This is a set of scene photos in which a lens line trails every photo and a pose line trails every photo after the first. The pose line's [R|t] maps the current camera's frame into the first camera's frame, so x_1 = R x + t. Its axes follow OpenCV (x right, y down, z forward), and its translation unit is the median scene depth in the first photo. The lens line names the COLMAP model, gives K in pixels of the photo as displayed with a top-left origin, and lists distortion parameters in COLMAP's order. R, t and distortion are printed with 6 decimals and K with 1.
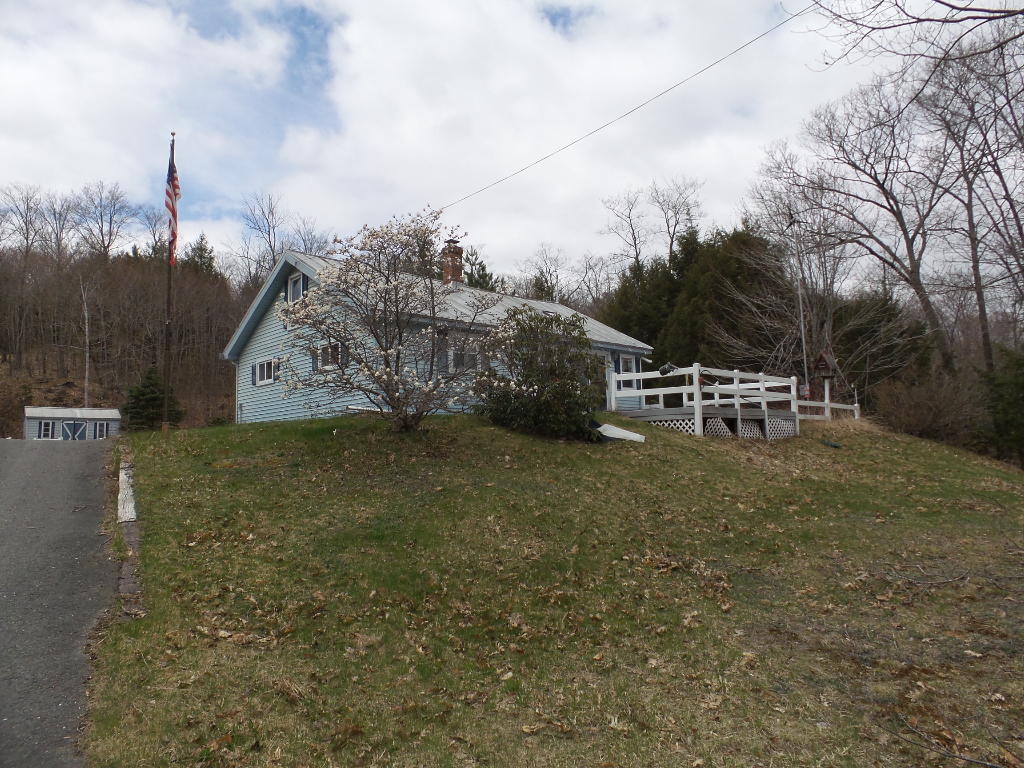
lens RADIAL K [[690.1, 0, 514.5], [0, 690.1, 363.9], [0, 0, 1]] dist [-0.030815, -0.000146]
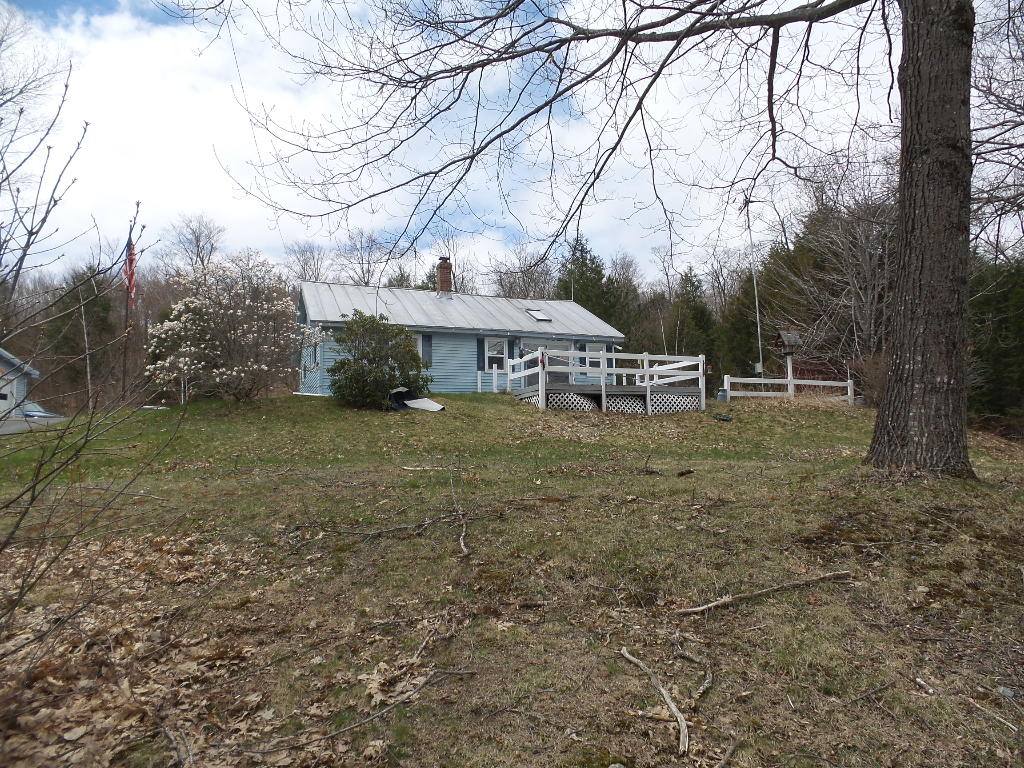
lens RADIAL K [[690.1, 0, 514.5], [0, 690.1, 363.9], [0, 0, 1]] dist [-0.030815, -0.000146]
pose [[0.918497, -0.049458, -0.392323, 0.512847], [0.045961, 0.998775, -0.018306, 0.035648], [0.392748, -0.001218, 0.919645, -0.068529]]
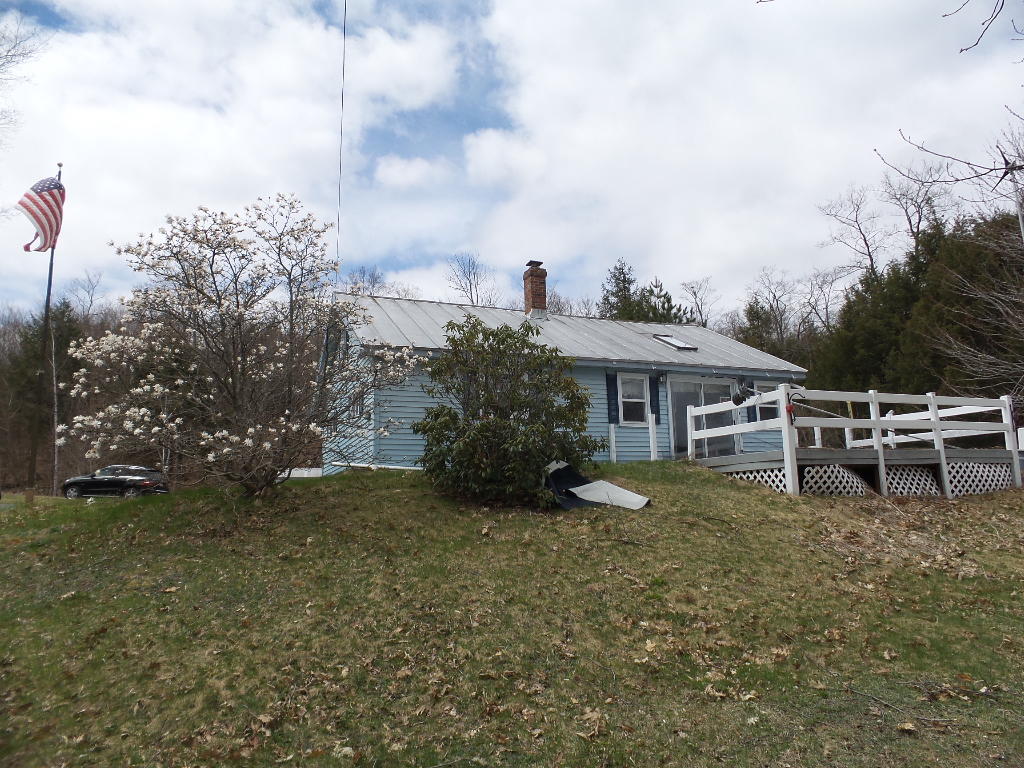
lens RADIAL K [[690.1, 0, 514.5], [0, 690.1, 363.9], [0, 0, 1]] dist [-0.030815, -0.000146]
pose [[0.923504, -0.080271, -0.375096, 0.207788], [0.052884, 0.995165, -0.082764, 0.016001], [0.379926, 0.056597, 0.923284, 0.217690]]
